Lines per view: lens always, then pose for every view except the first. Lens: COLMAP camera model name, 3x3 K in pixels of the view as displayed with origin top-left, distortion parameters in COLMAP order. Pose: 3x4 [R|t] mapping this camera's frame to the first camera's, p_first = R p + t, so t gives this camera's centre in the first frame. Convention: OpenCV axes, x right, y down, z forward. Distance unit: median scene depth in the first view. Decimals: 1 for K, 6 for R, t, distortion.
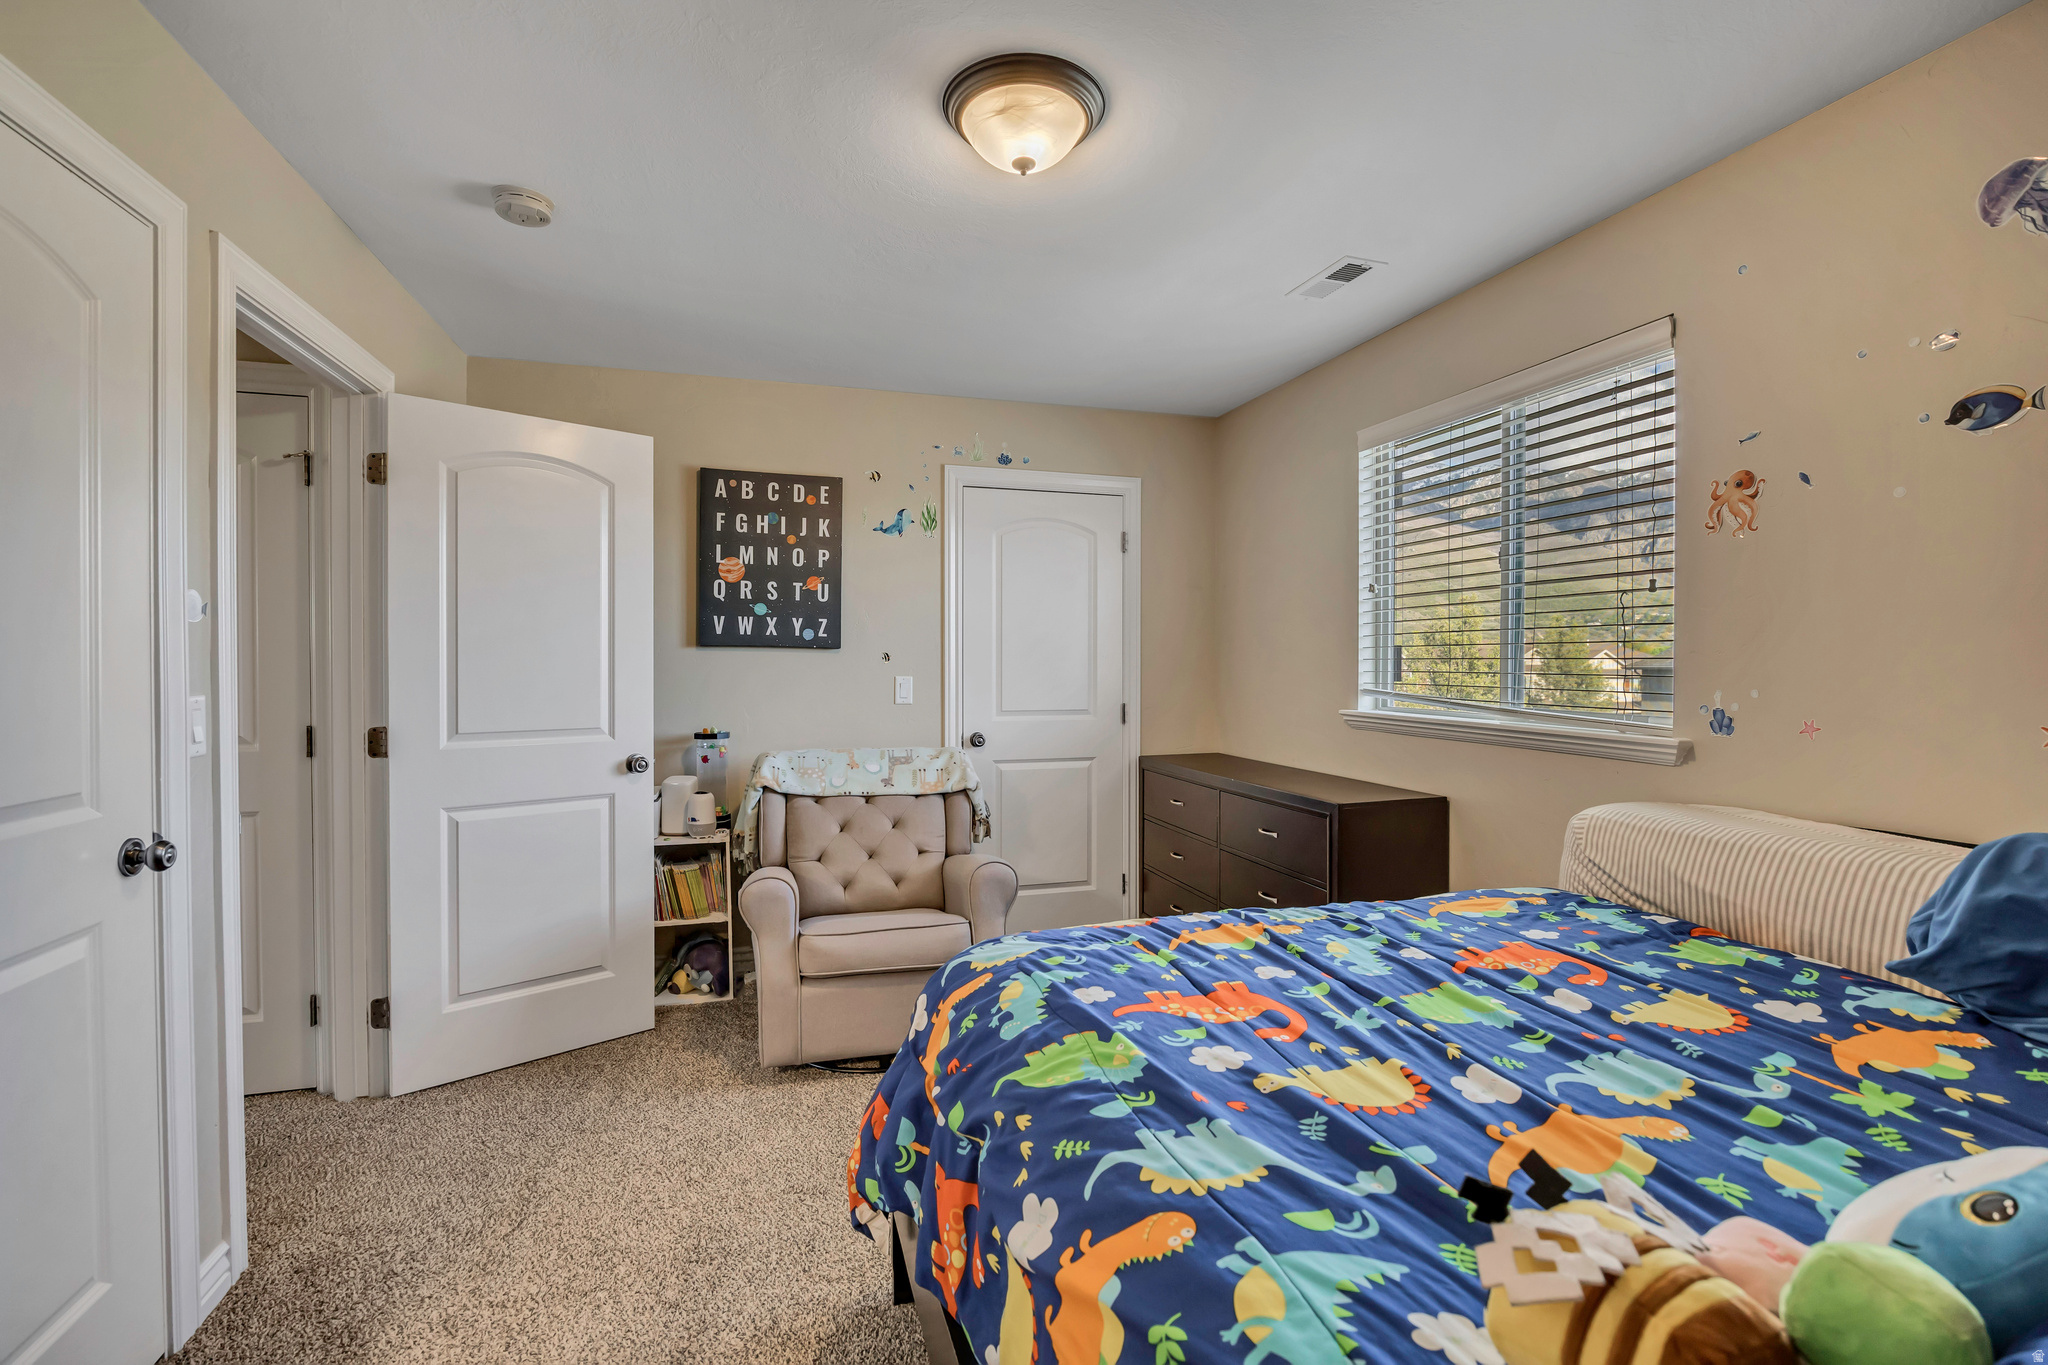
lens RADIAL K [[872.0, 0, 1023.6], [0, 872.0, 668.1], [0, 0, 1]] dist [-0.004689, 0.000413]
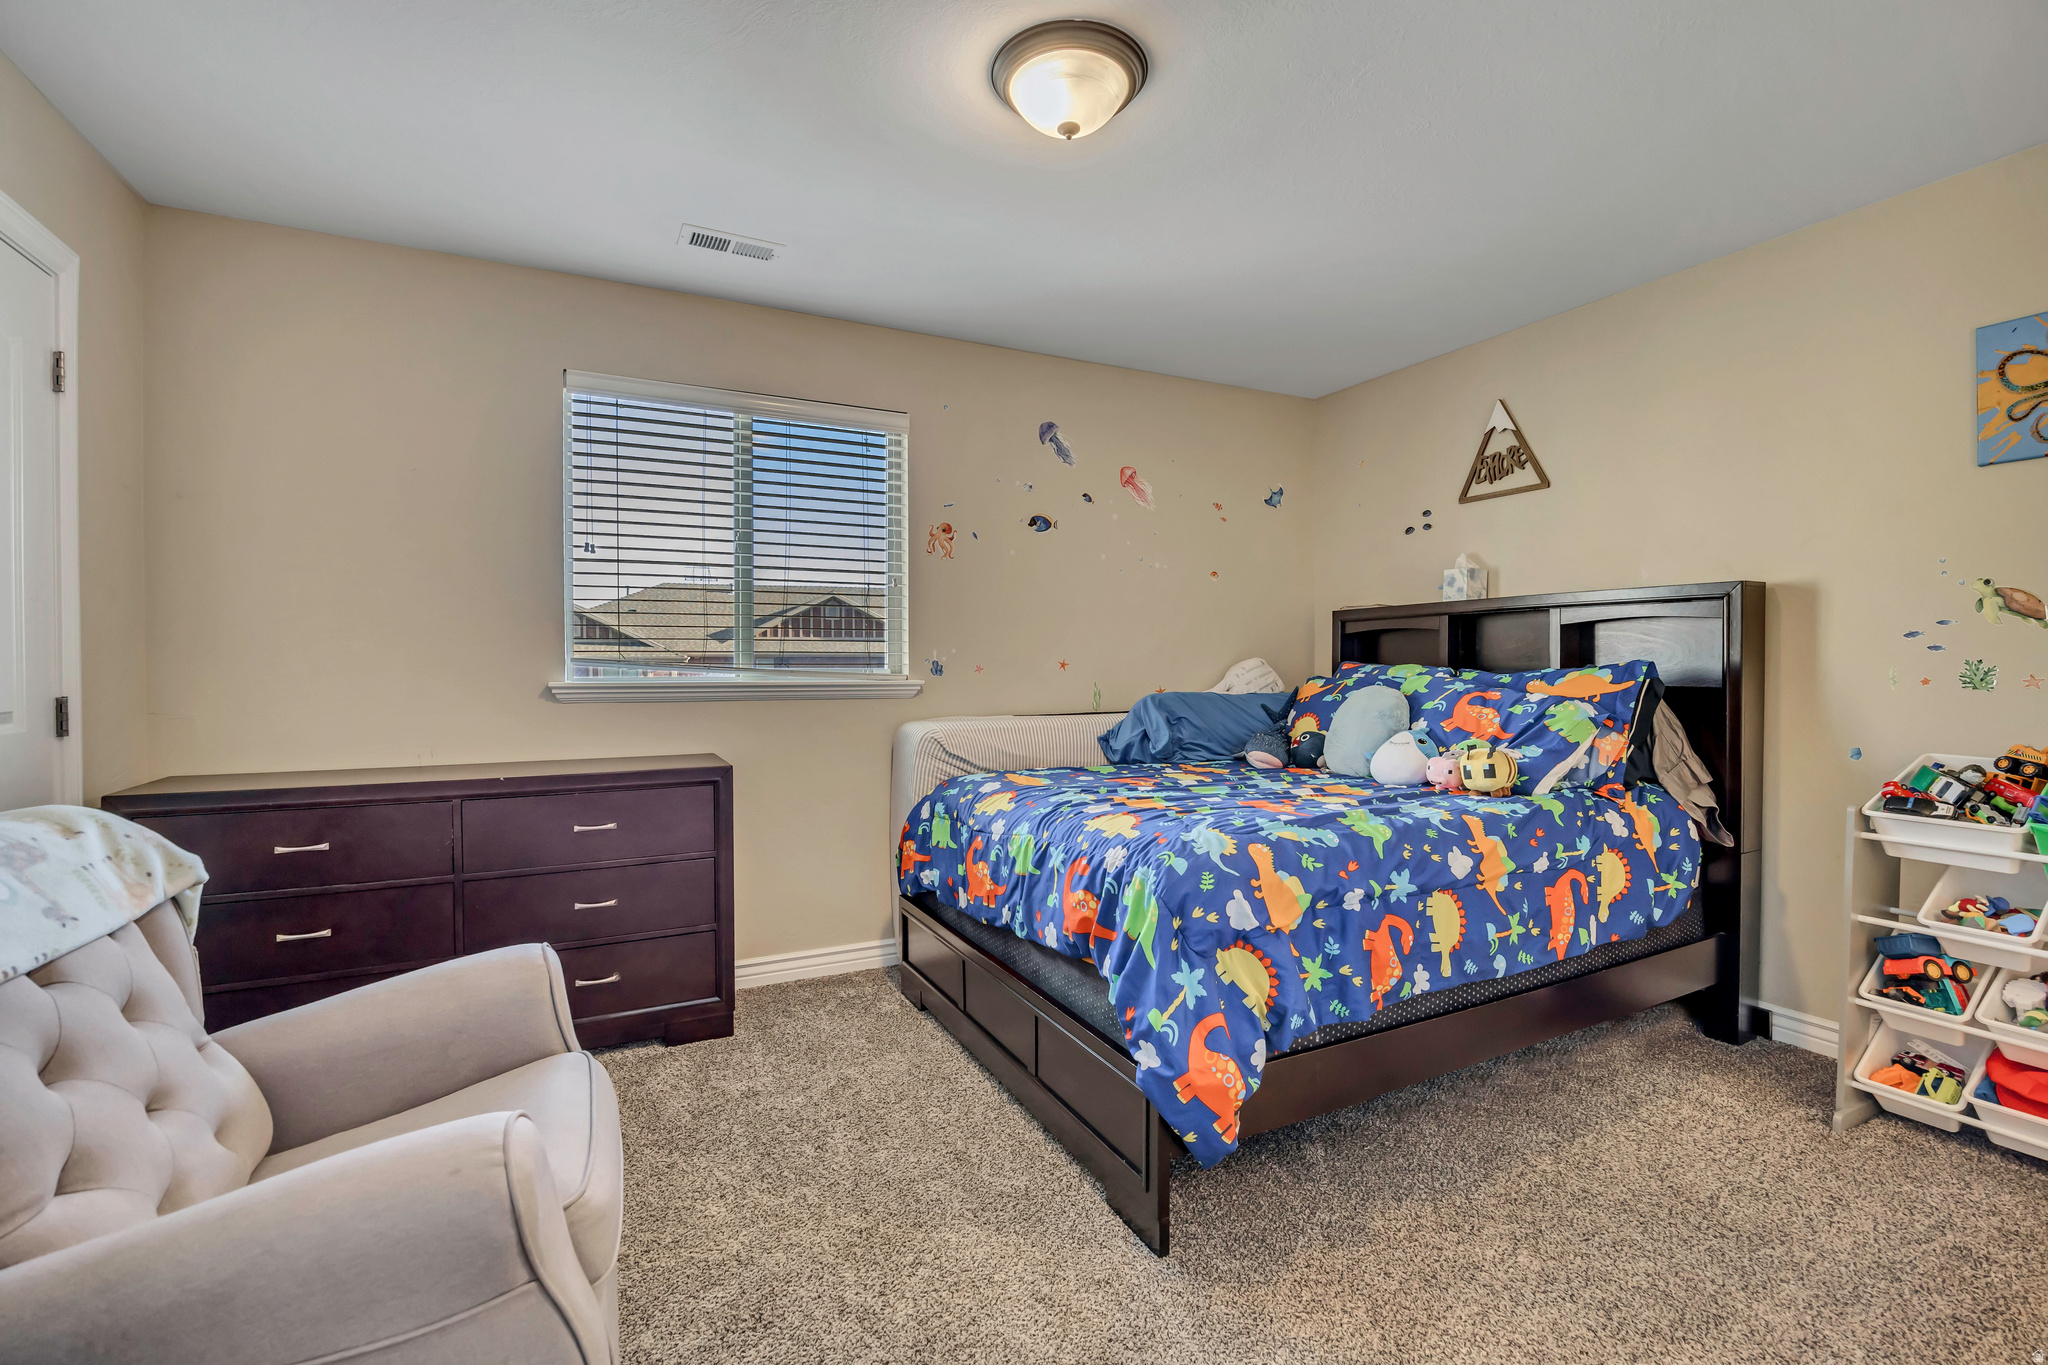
lens RADIAL K [[872.0, 0, 1023.6], [0, 872.0, 668.1], [0, 0, 1]] dist [-0.004689, 0.000413]
pose [[-0.135239, -0.009008, 0.990772, -0.957348], [0.007258, 0.999923, 0.010082, 0.048402], [-0.990786, 0.008554, -0.135164, 1.121073]]
